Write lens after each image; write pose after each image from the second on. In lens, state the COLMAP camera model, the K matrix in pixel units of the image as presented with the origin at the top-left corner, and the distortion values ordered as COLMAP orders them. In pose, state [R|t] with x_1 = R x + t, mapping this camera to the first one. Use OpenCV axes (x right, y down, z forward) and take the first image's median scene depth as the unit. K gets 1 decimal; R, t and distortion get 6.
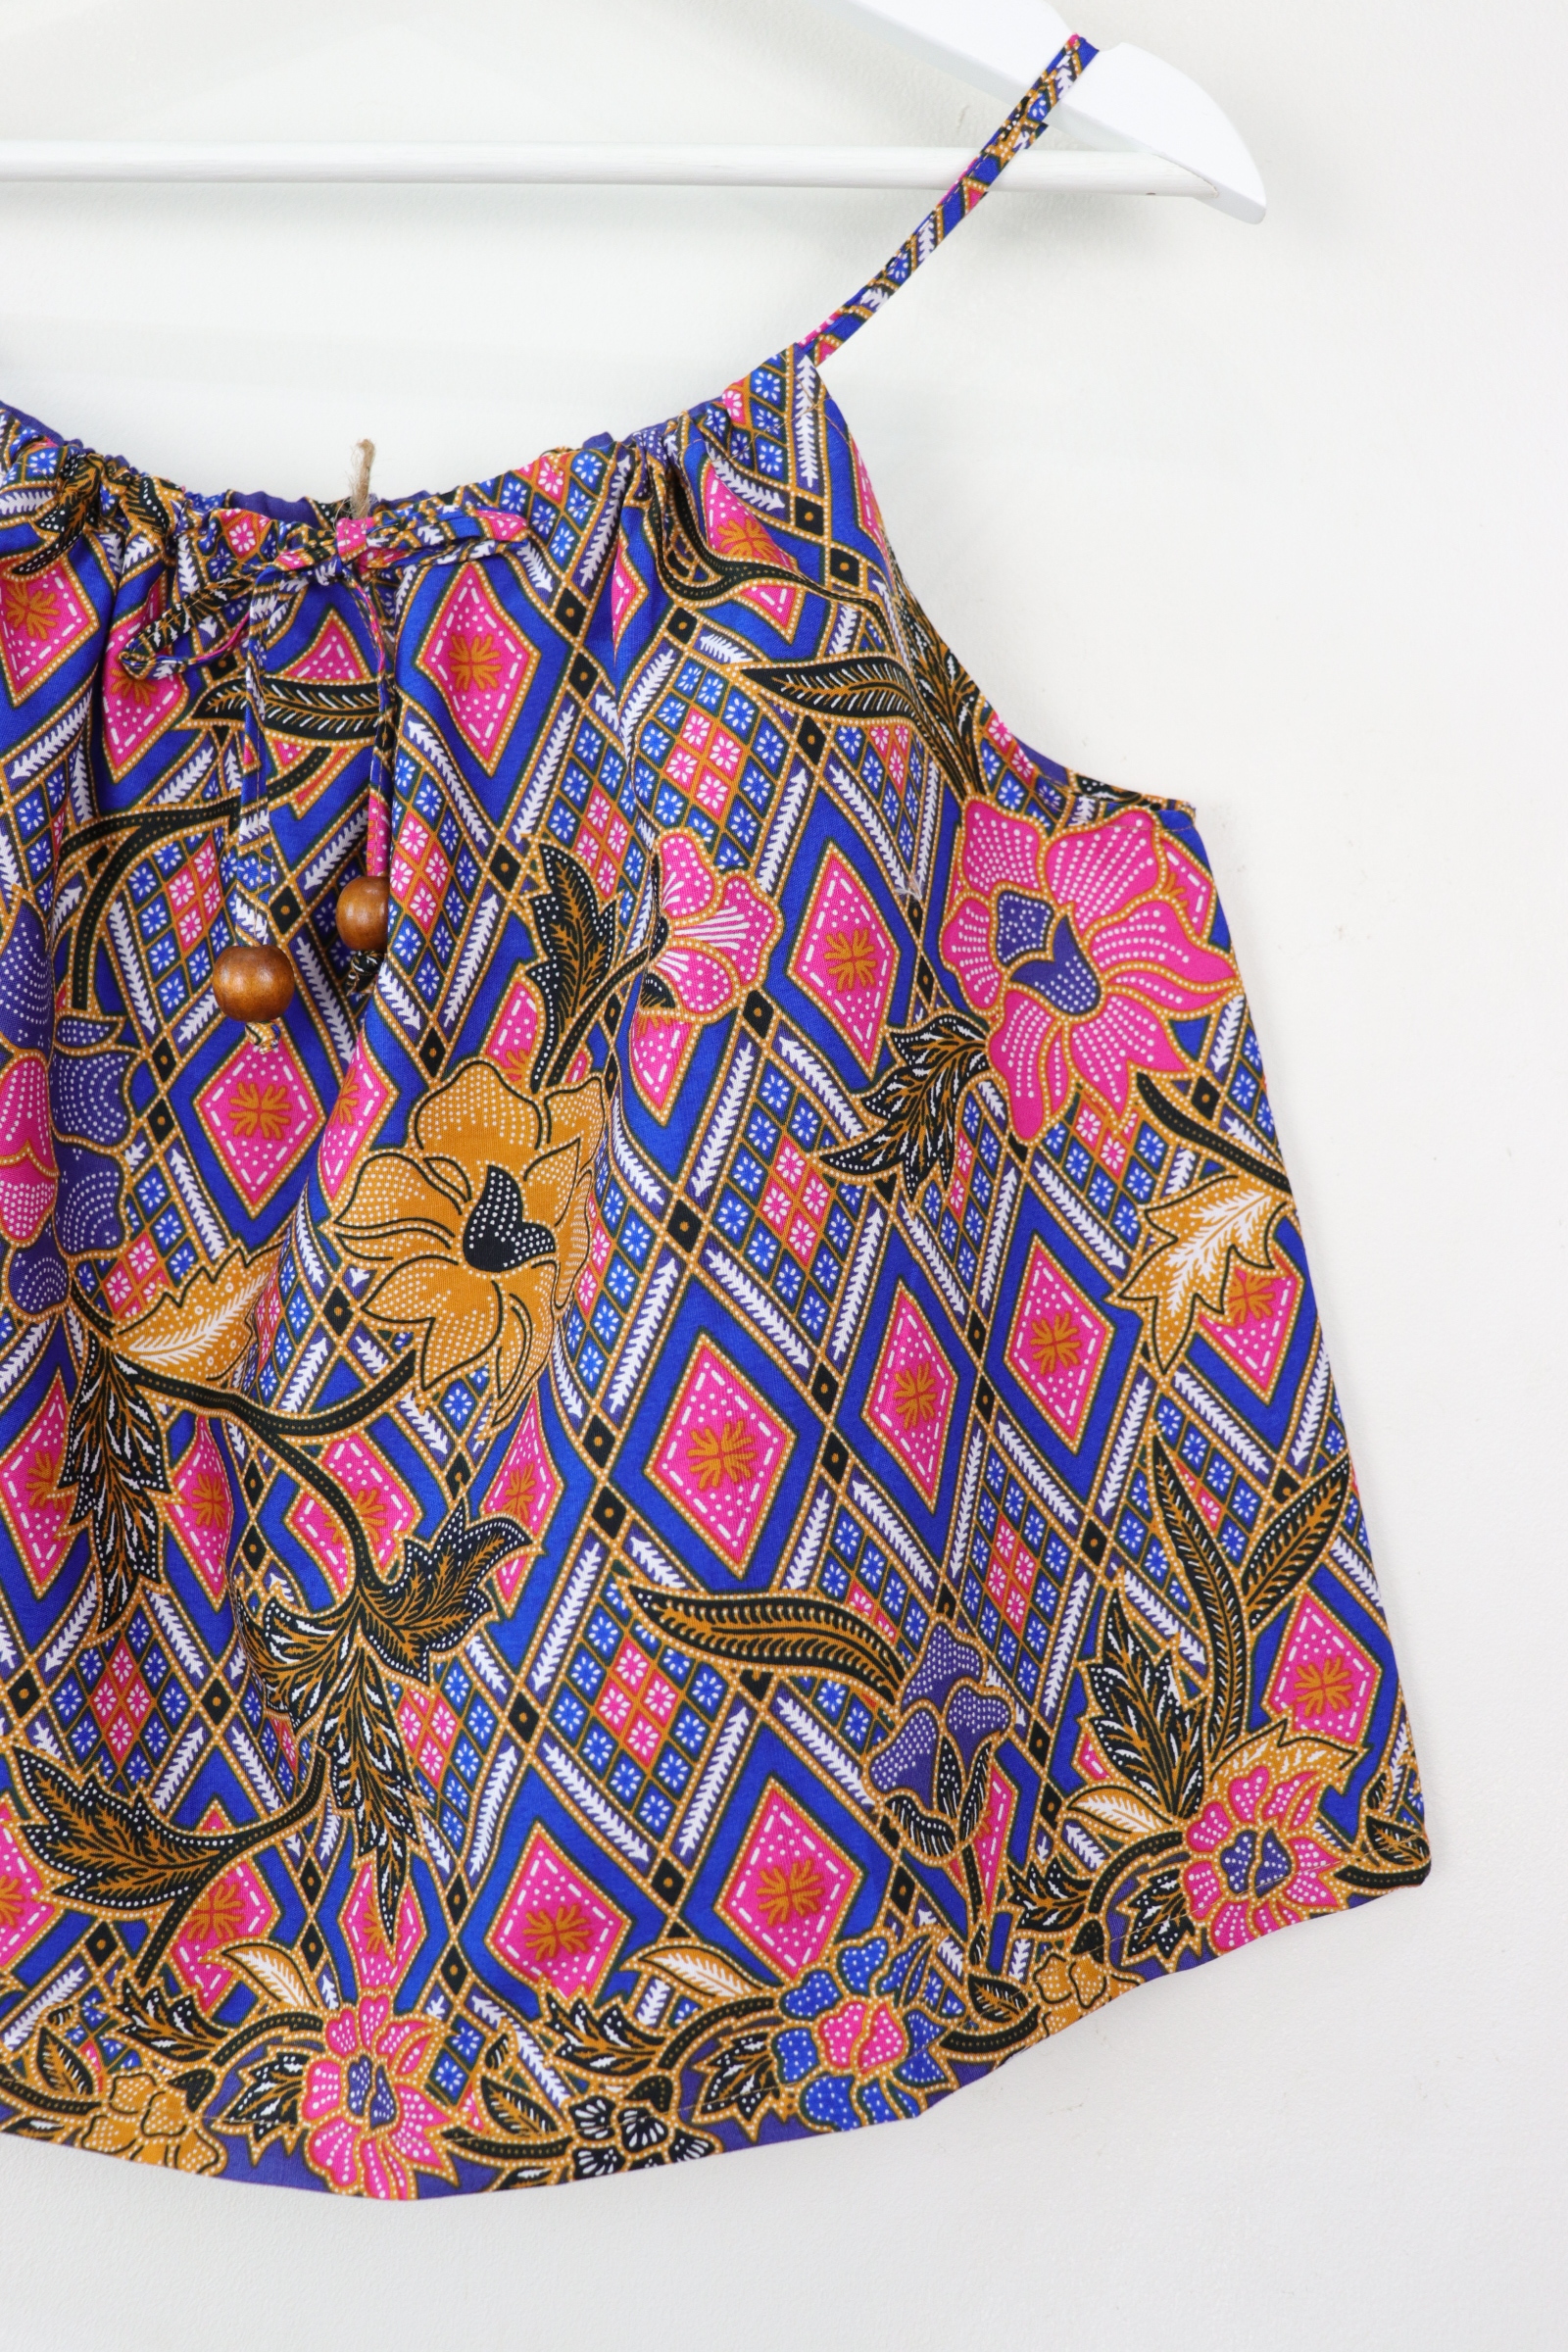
lens RADIAL K [[2312.7, 0, 784.0], [0, 2312.7, 1176.0], [0, 0, 1]] dist [-0.135055, 0.179849]
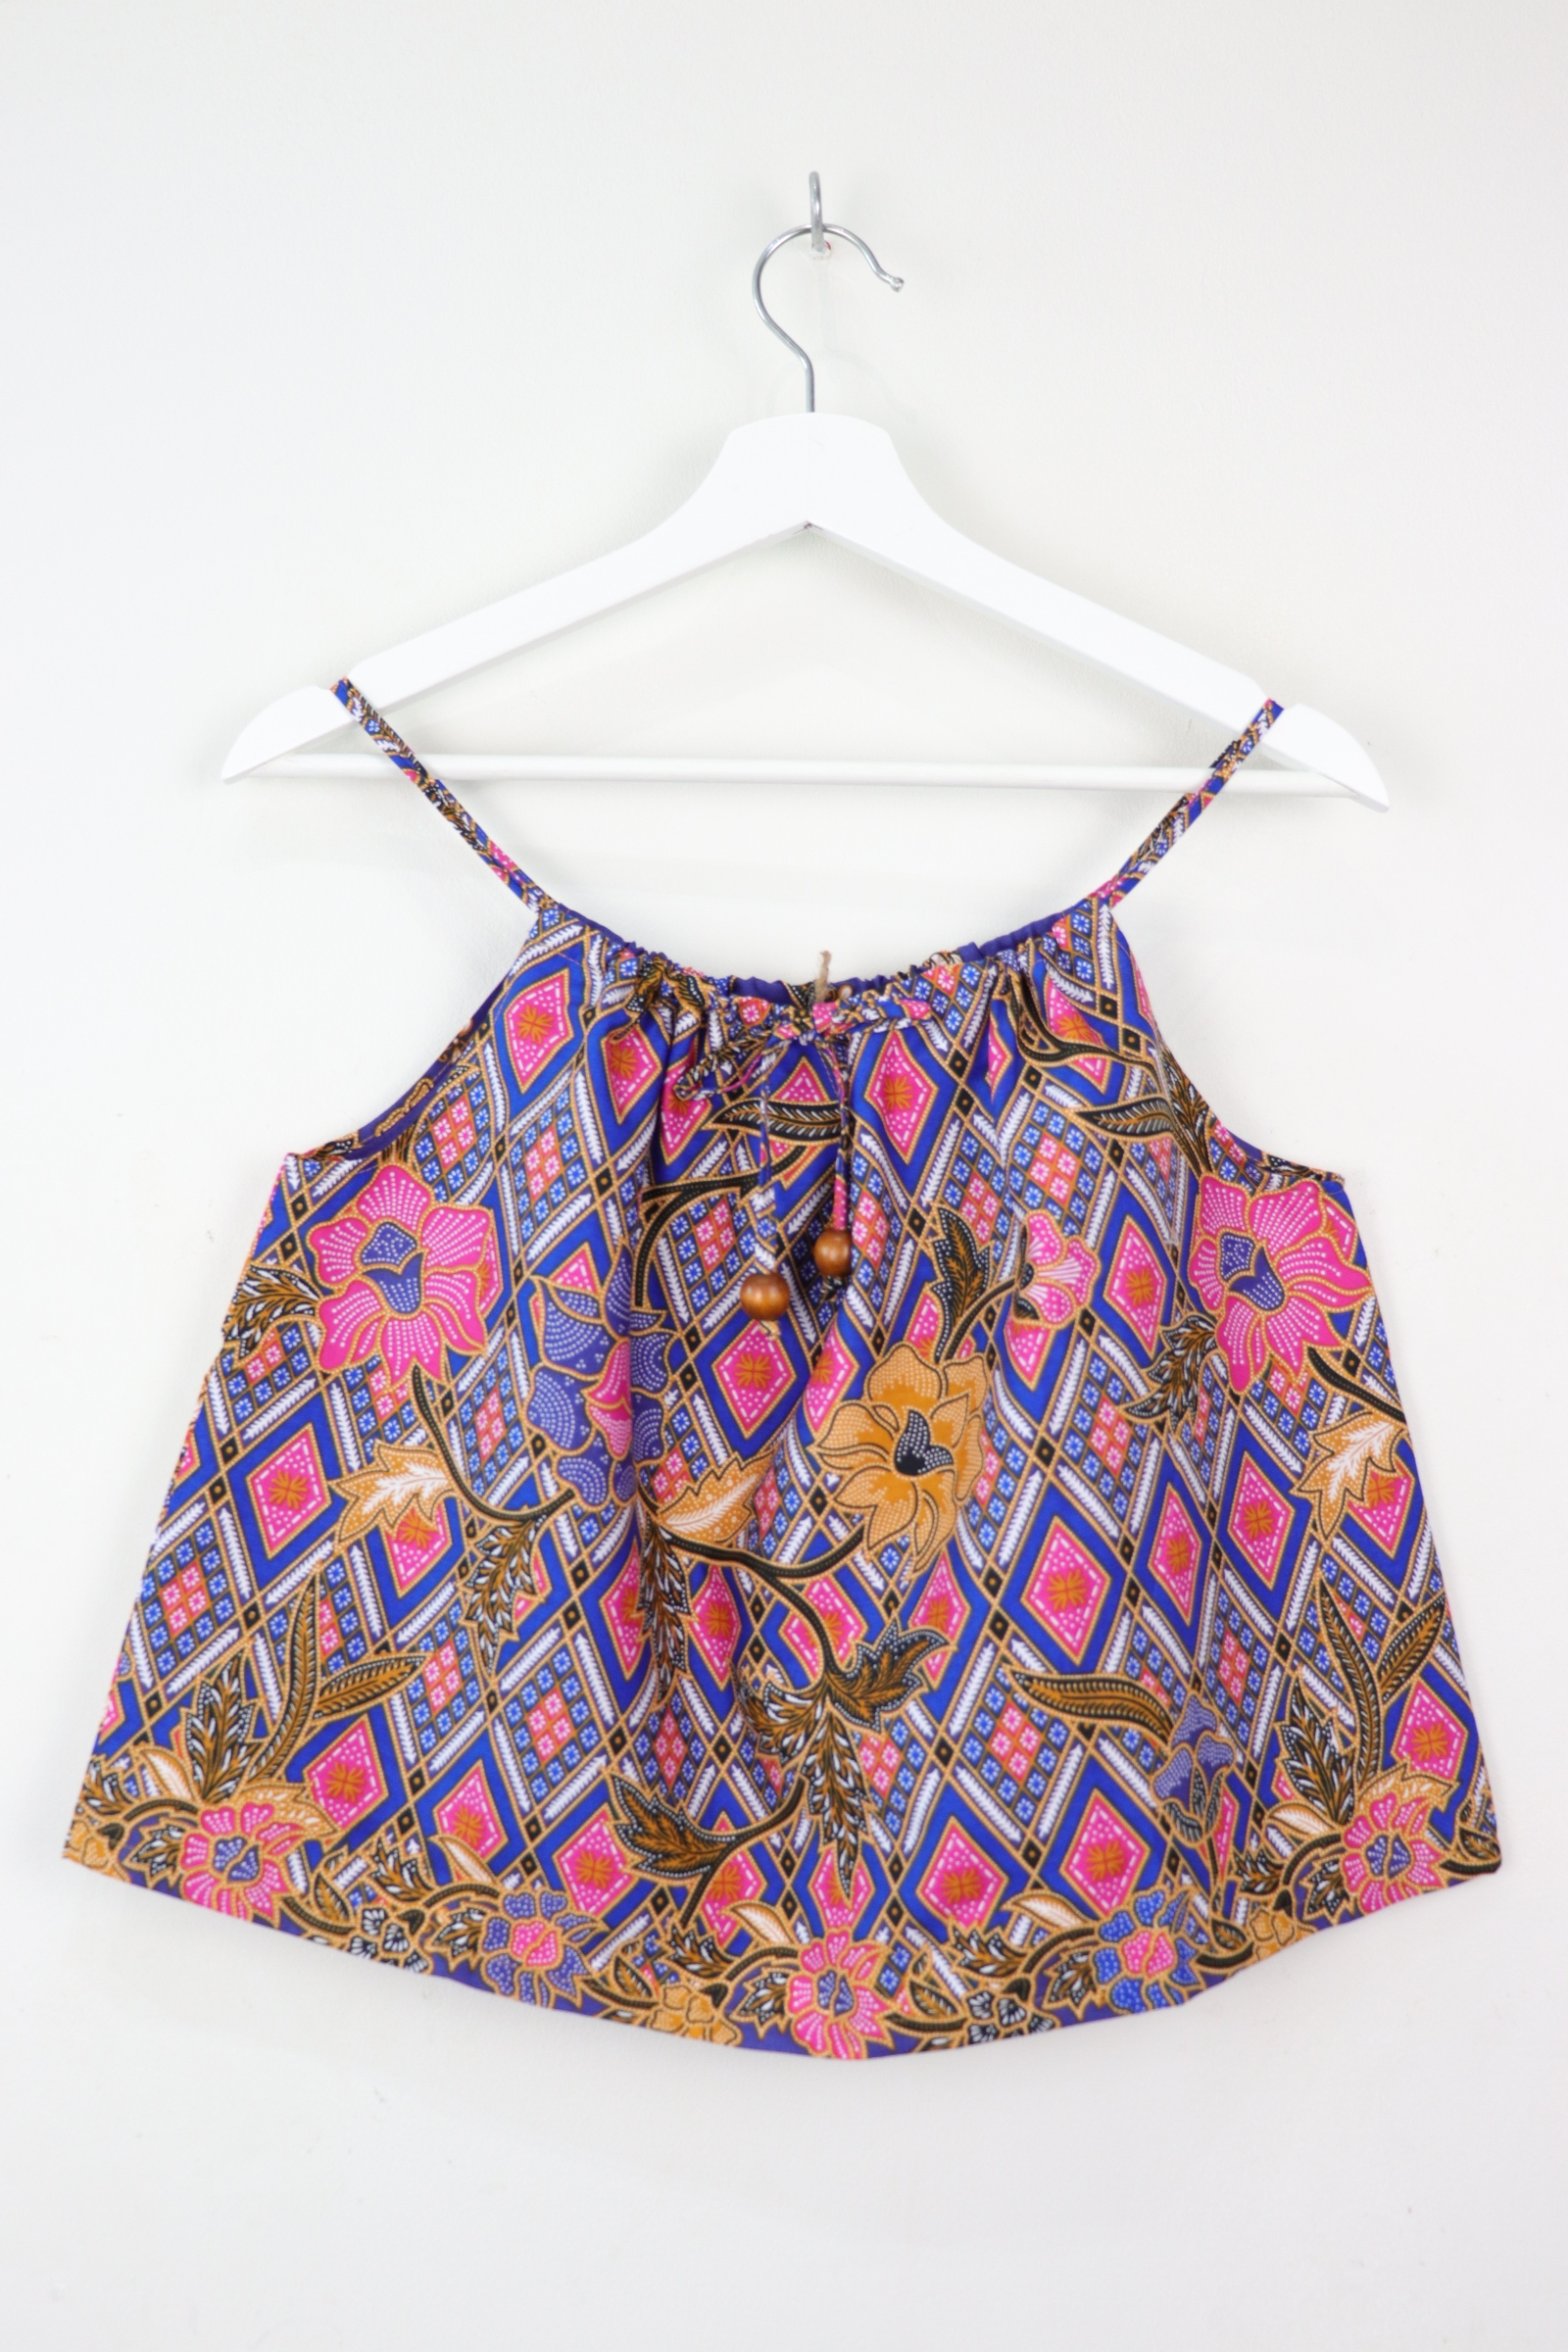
lens RADIAL K [[2312.7, 0, 784.0], [0, 2312.7, 1176.0], [0, 0, 1]] dist [-0.135055, 0.179849]
pose [[0.999606, 0.001754, -0.028011, -0.170049], [-0.003431, 0.998197, -0.059923, -0.070068], [0.027856, 0.059996, 0.997810, -0.614265]]
